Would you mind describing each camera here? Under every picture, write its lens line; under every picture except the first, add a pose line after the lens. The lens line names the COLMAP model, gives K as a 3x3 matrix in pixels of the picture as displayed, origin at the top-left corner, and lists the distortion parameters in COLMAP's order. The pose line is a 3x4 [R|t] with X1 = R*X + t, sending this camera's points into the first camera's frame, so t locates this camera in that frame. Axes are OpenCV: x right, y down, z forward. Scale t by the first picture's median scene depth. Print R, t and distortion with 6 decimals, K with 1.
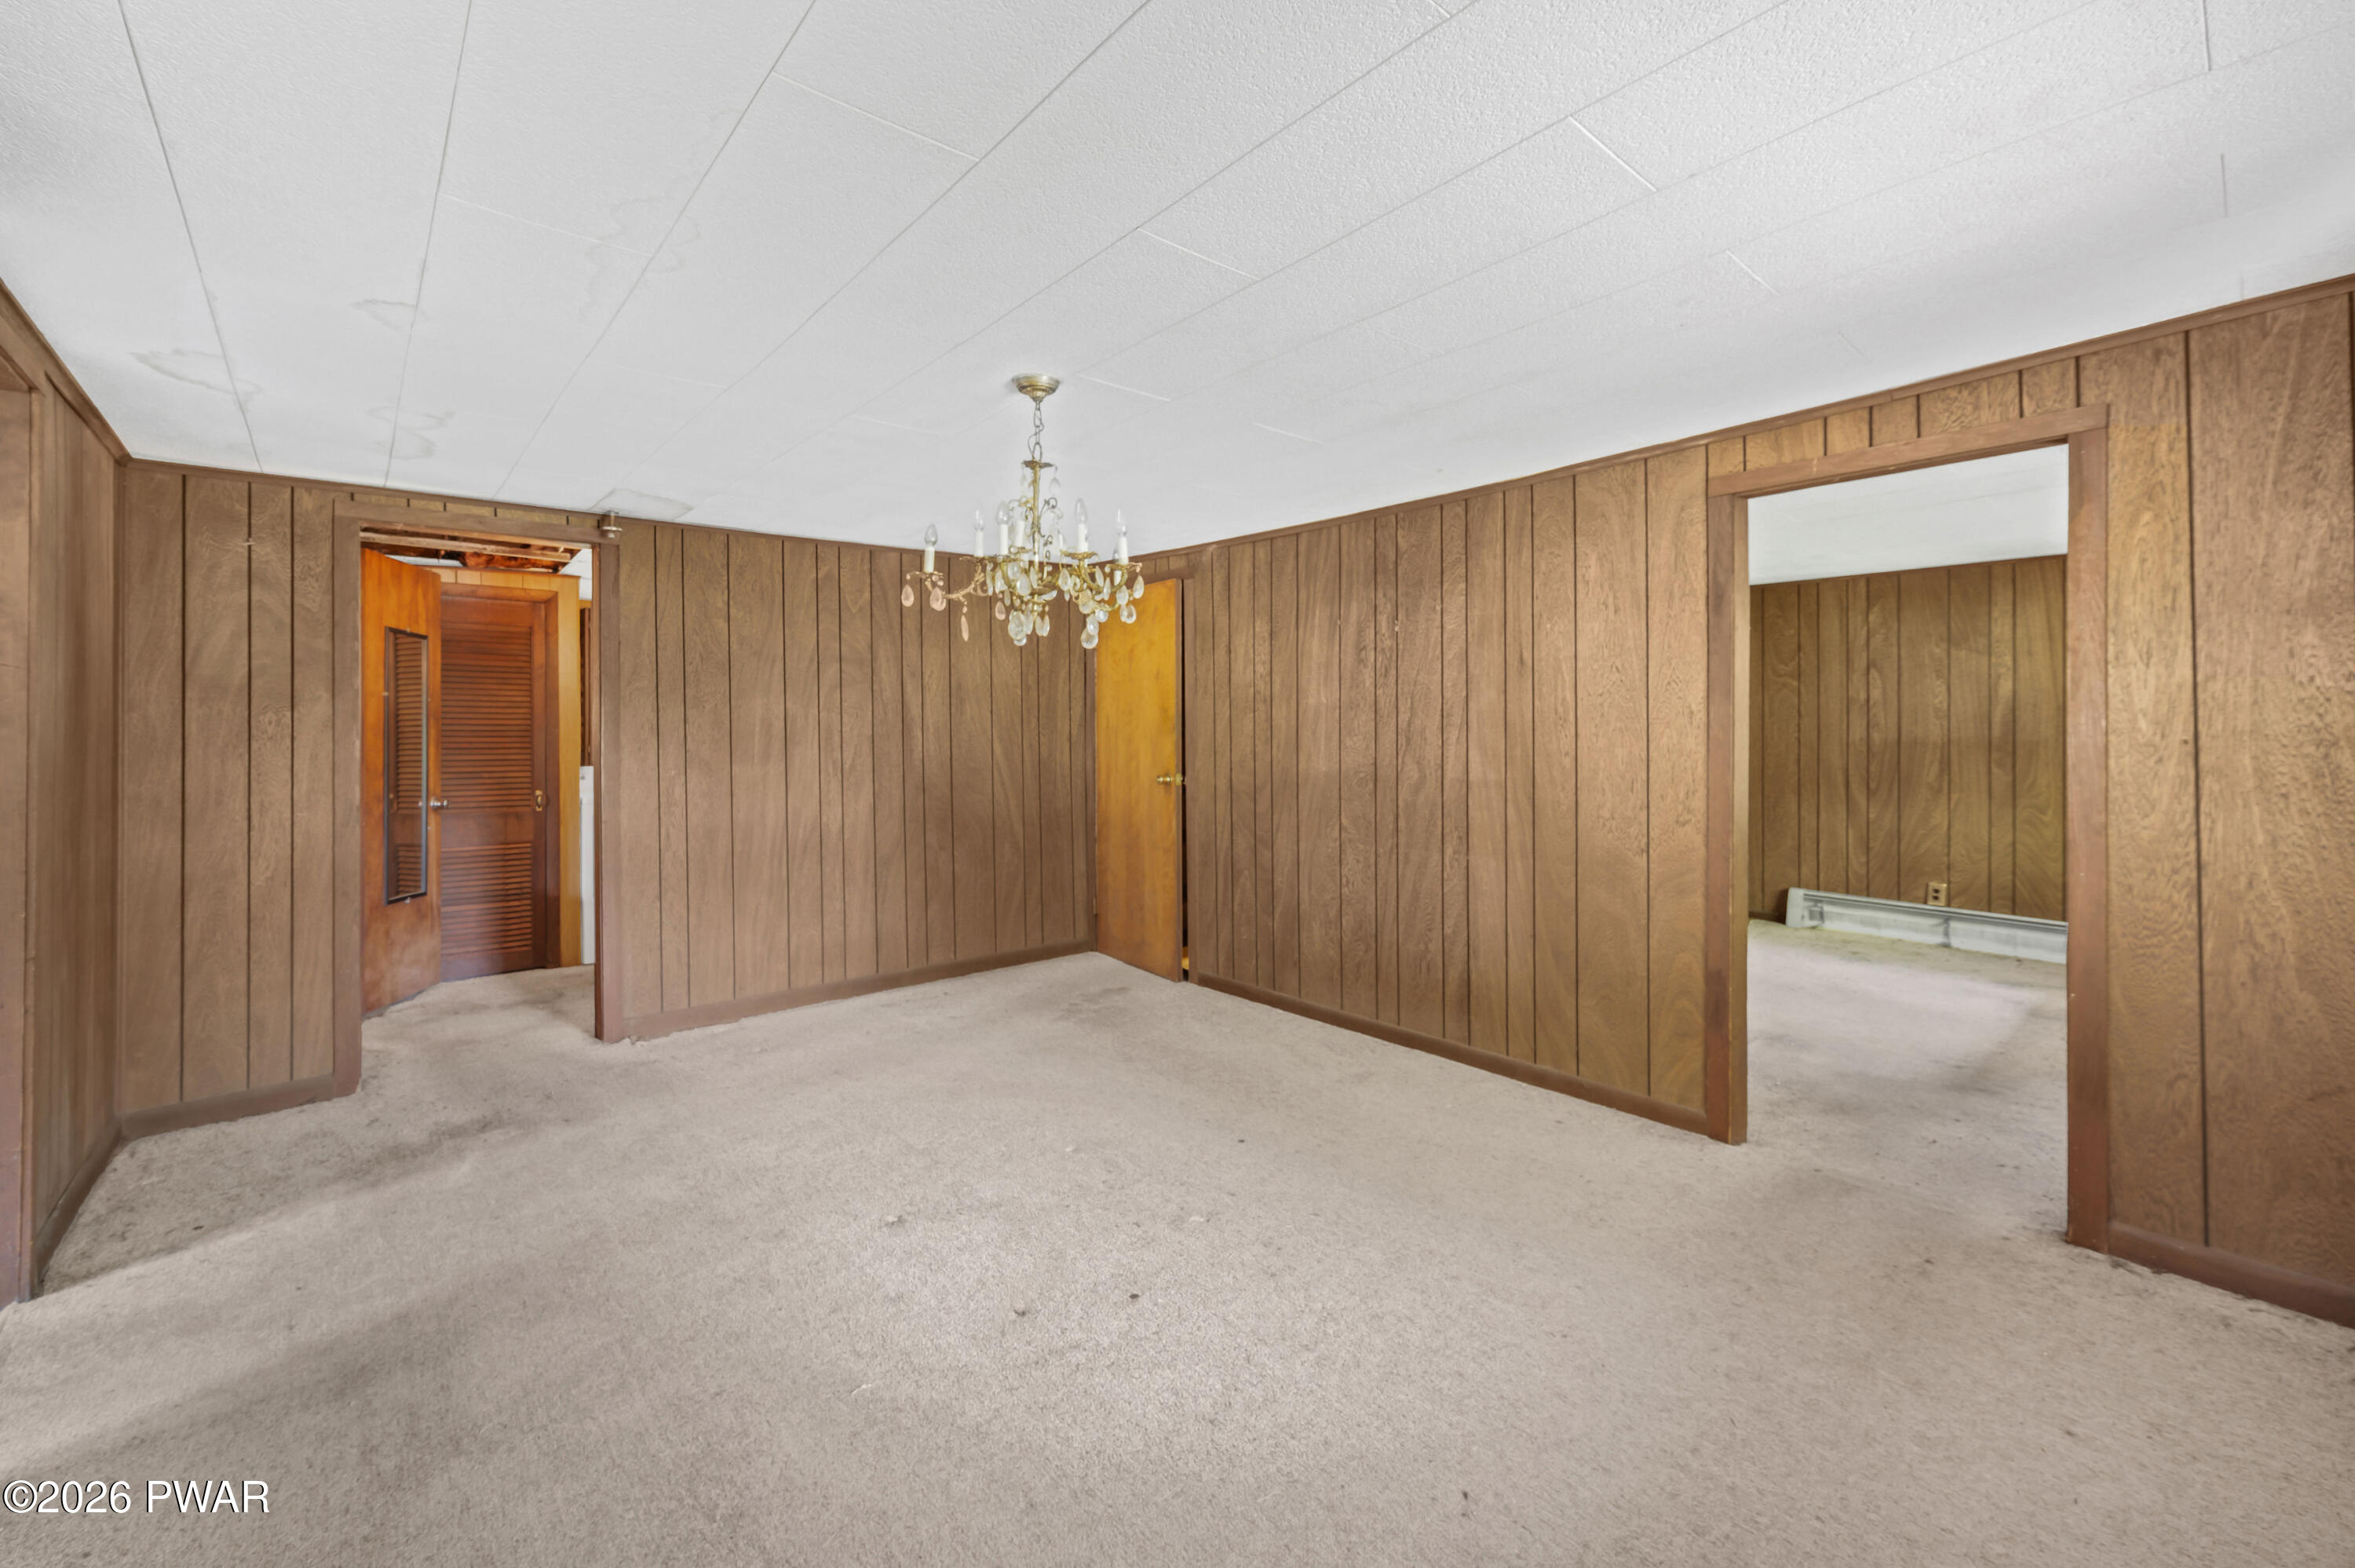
lens RADIAL K [[950.9, 0, 1177.6], [0, 950.9, 753.1], [0, 0, 1]] dist [-0.000178, -0.000063]
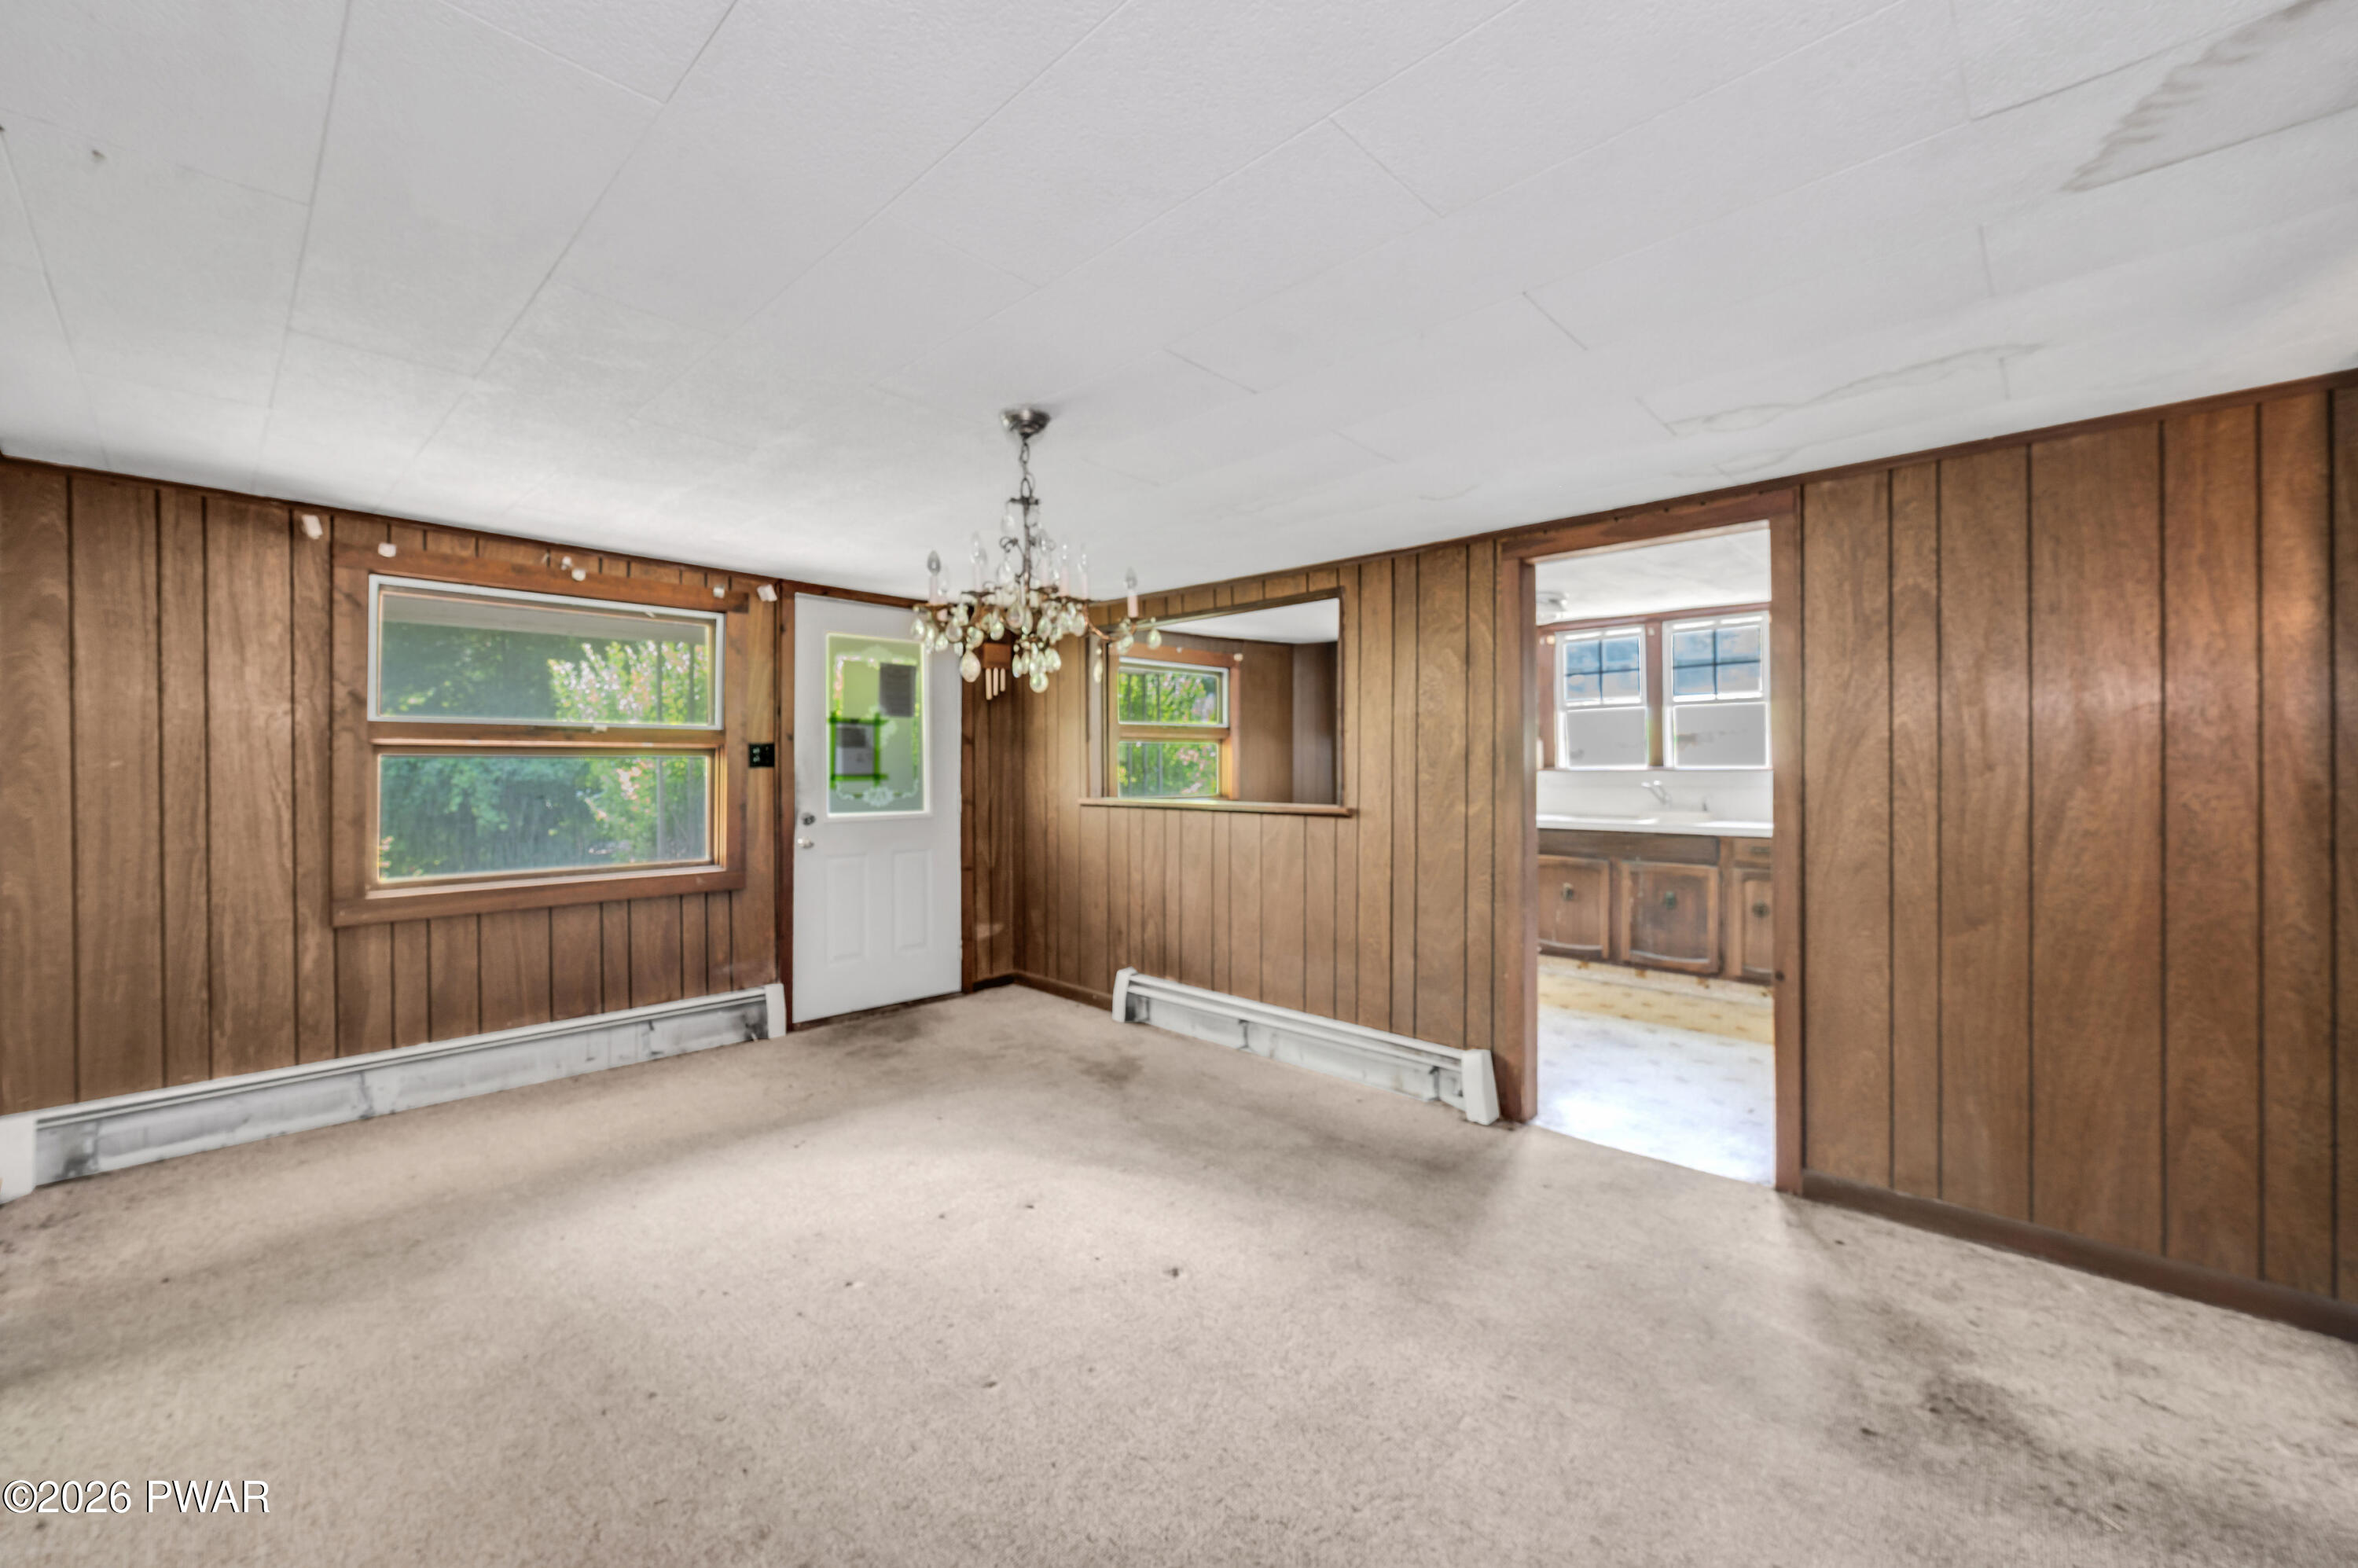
lens RADIAL K [[952.2, 0, 1179.1], [0, 952.2, 753.1], [0, 0, 1]] dist [-0.000178, -0.000063]
pose [[-0.996762, 0.002277, -0.080374, -0.214042], [0.002429, 0.999995, -0.001804, -0.036101], [0.080370, -0.001994, -0.996763, 1.885221]]
